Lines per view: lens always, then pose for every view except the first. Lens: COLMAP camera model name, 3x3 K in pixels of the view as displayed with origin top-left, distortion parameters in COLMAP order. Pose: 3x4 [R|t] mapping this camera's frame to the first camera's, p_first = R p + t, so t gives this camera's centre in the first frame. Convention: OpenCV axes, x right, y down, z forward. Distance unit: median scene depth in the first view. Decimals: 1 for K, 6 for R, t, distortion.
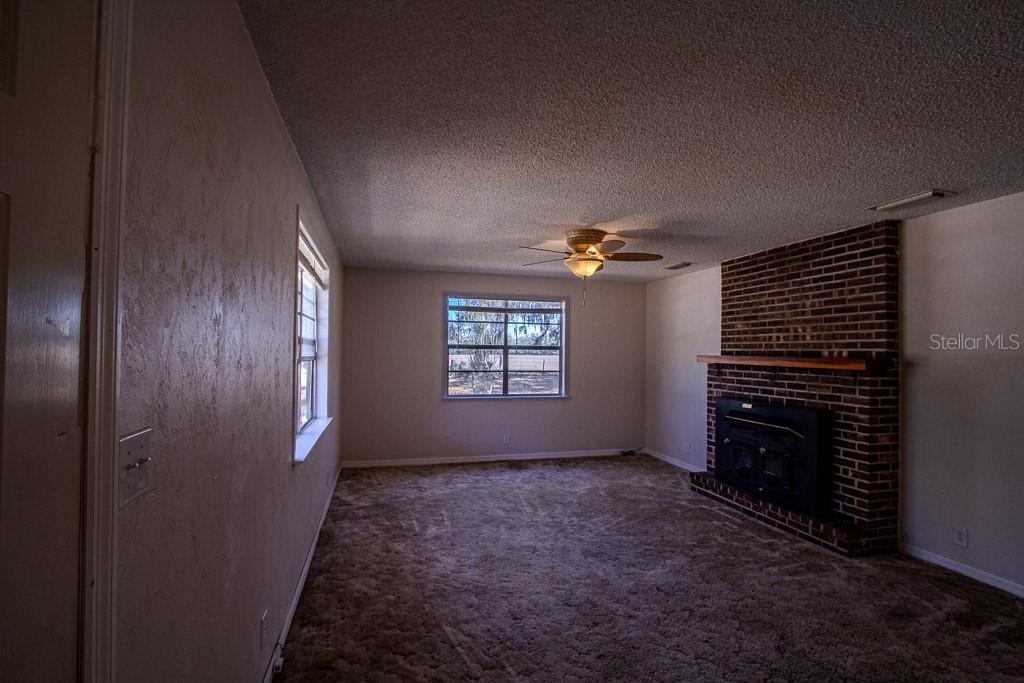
lens RADIAL K [[477.9, 0, 508.6], [0, 477.9, 343.7], [0, 0, 1]] dist [-0.023162, 0.001348]
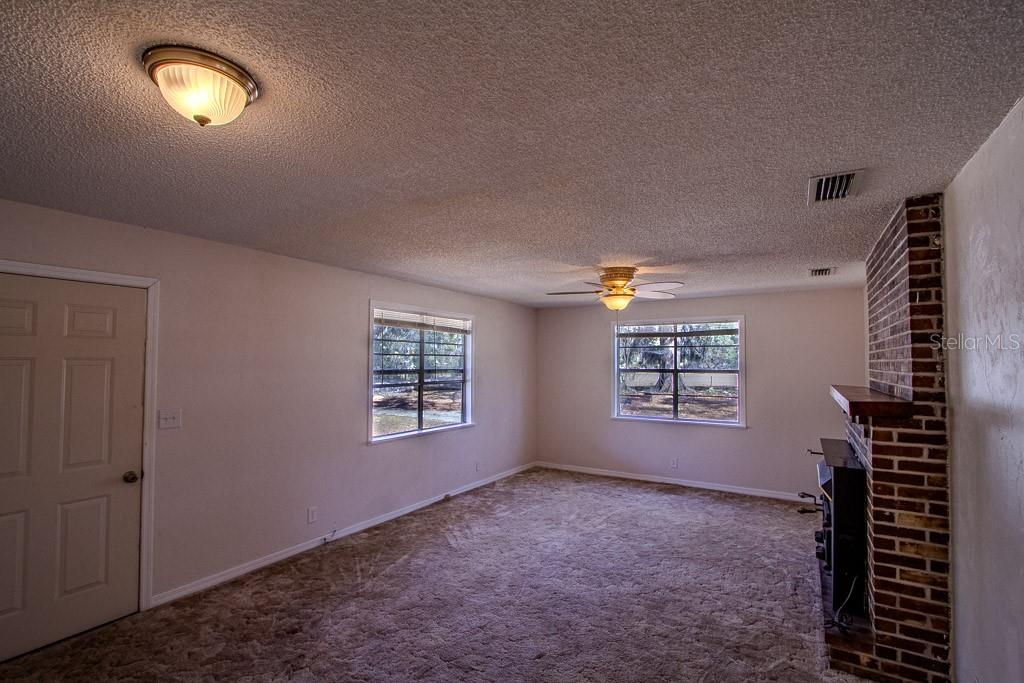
lens RADIAL K [[477.9, 0, 501.1], [0, 477.9, 345.1], [0, 0, 1]] dist [-0.023162, 0.001348]
pose [[0.669502, -0.036293, -0.741923, 0.758290], [0.016776, 0.999290, -0.033744, -0.030509], [0.742621, 0.010145, 0.669635, 0.090794]]
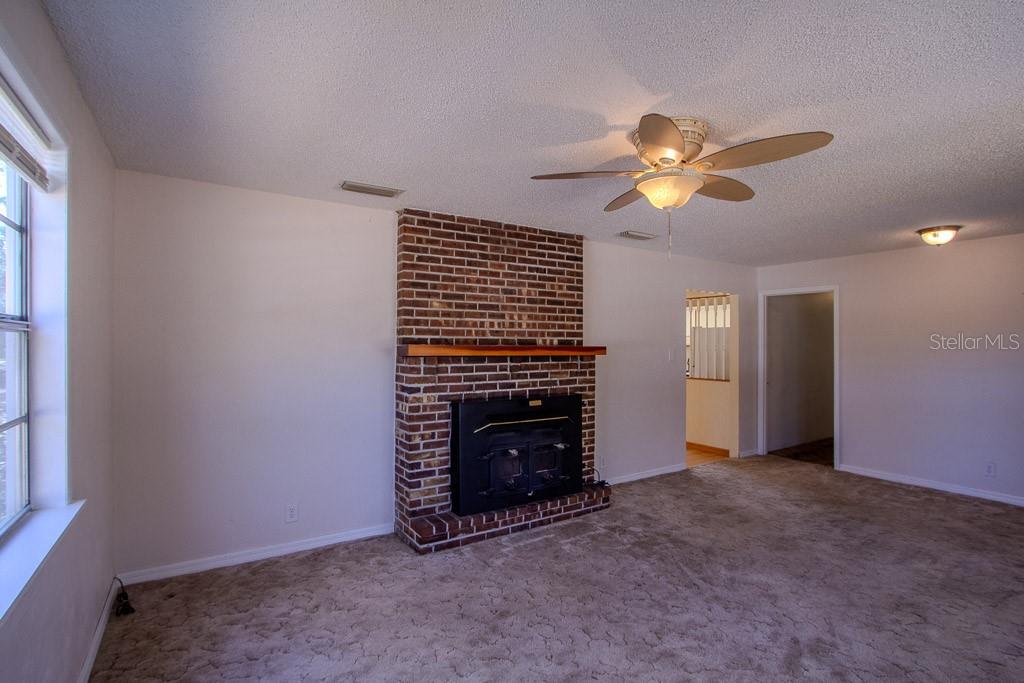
lens RADIAL K [[477.9, 0, 511.2], [0, 477.9, 346.5], [0, 0, 1]] dist [-0.023162, 0.001348]
pose [[-0.285755, -0.020654, 0.958080, -0.307939], [-0.023282, 0.999622, 0.014605, 0.016515], [-0.958020, -0.018133, -0.286128, 1.274906]]
